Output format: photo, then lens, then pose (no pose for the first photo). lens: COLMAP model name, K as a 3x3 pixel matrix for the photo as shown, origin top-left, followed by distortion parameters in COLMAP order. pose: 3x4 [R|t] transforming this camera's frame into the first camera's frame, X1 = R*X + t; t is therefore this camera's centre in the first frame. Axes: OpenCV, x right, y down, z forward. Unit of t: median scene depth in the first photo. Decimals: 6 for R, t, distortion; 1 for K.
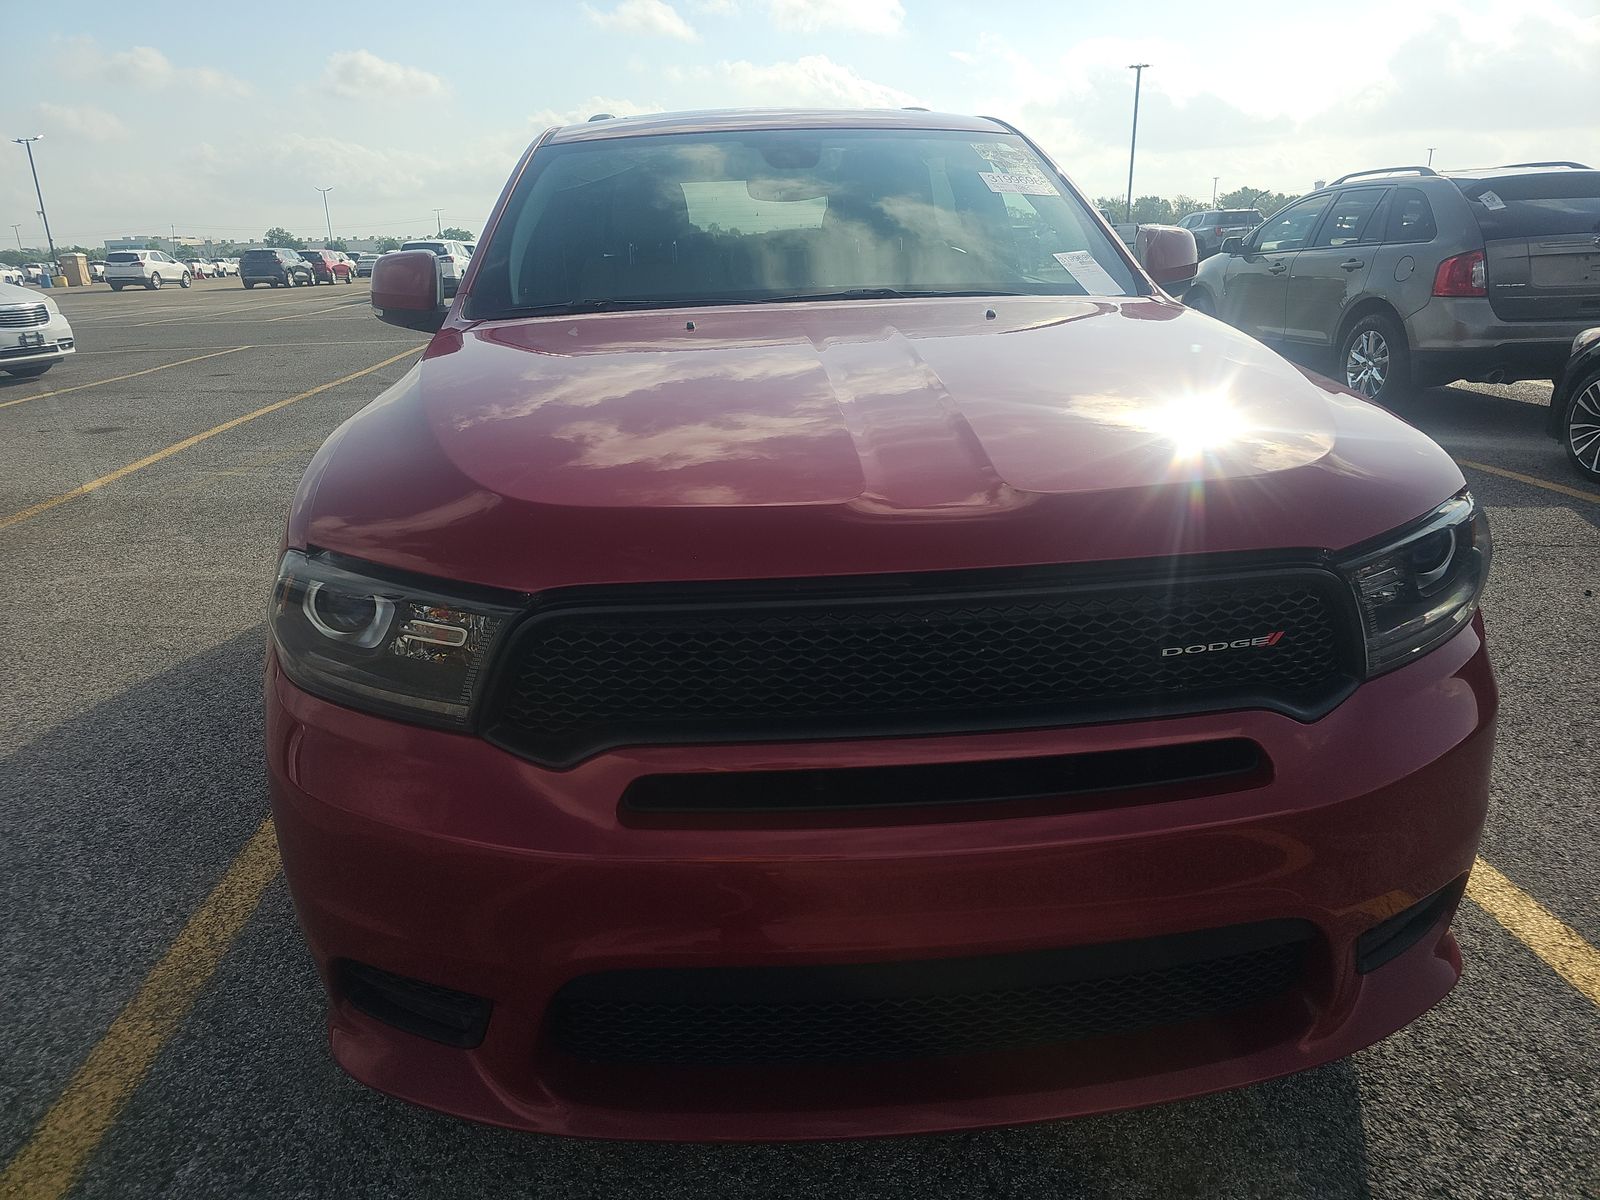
lens RADIAL K [[1024.2, 0, 800.0], [0, 1024.2, 600.0], [0, 0, 1]] dist [0.046687, -0.042881]
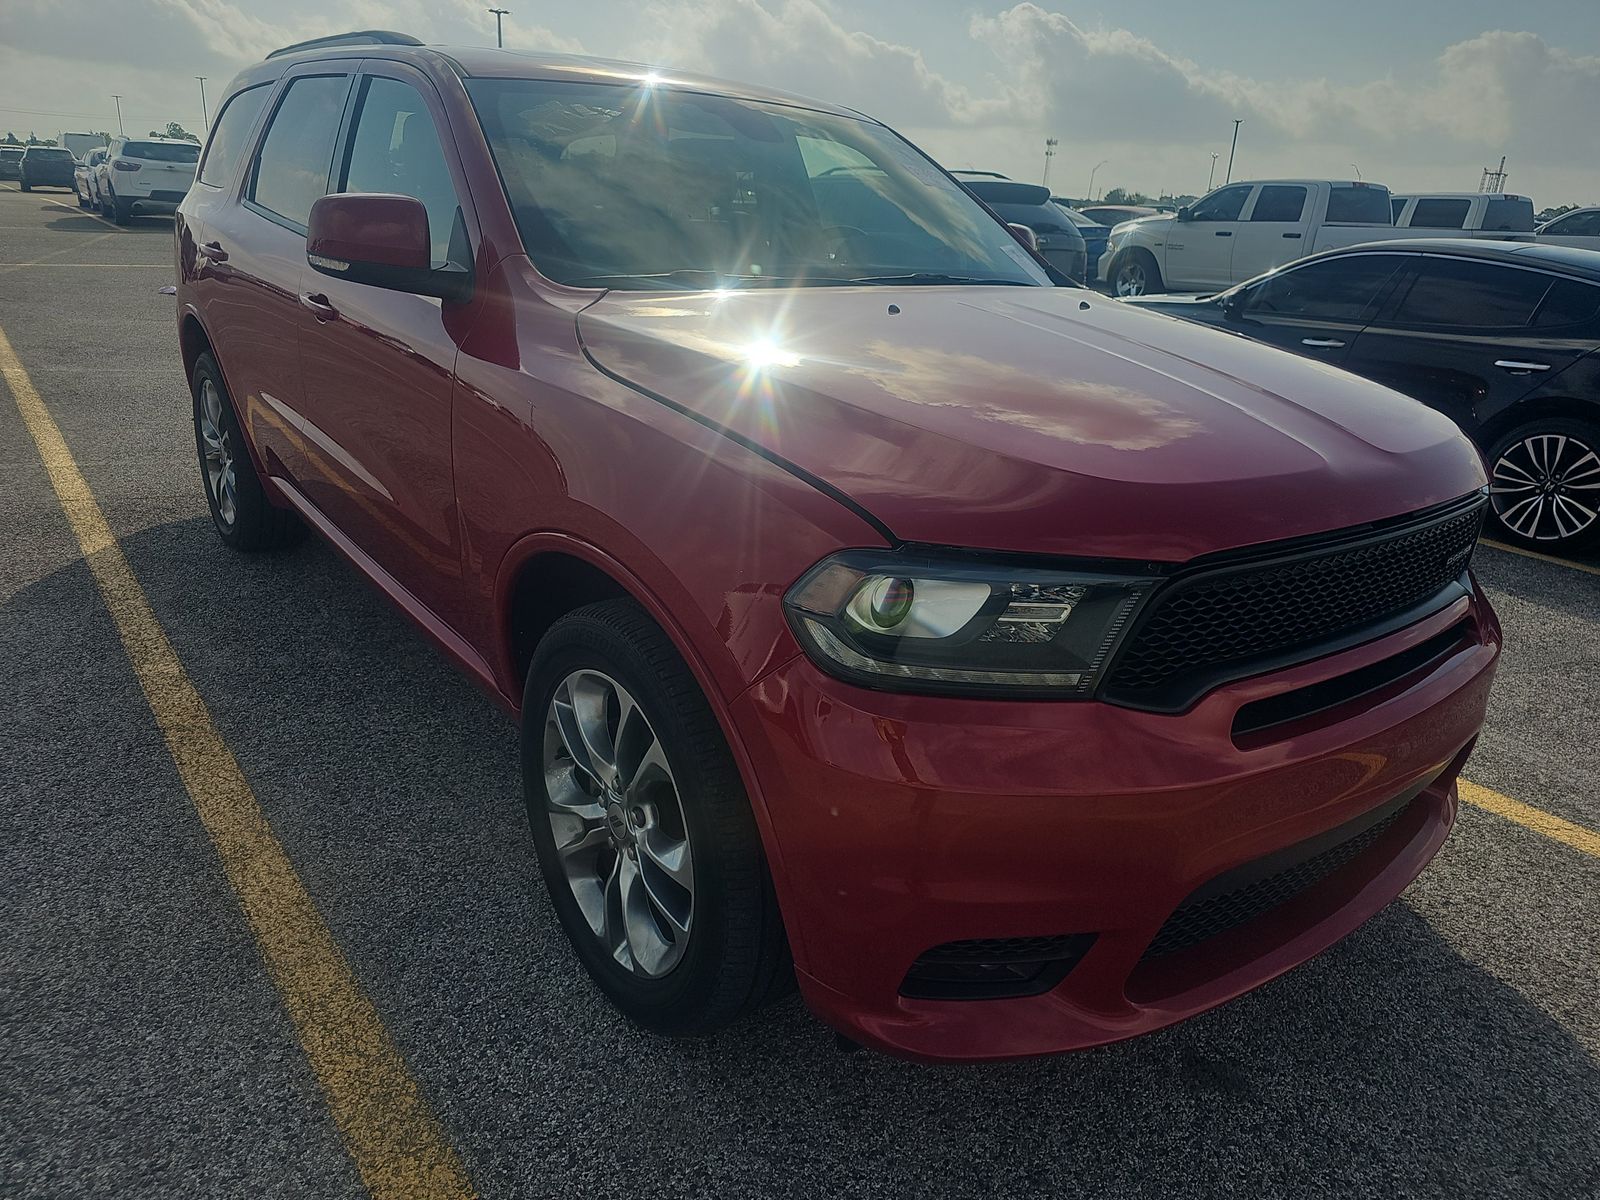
lens RADIAL K [[1071.8, 0, 779.6], [0, 1071.8, 606.3], [0, 0, 1]] dist [0.004810, -0.003440]
pose [[0.842290, -0.115906, 0.526416, -0.760422], [0.096101, 0.993252, 0.064928, -0.045823], [-0.530390, -0.004099, 0.847744, 0.138232]]
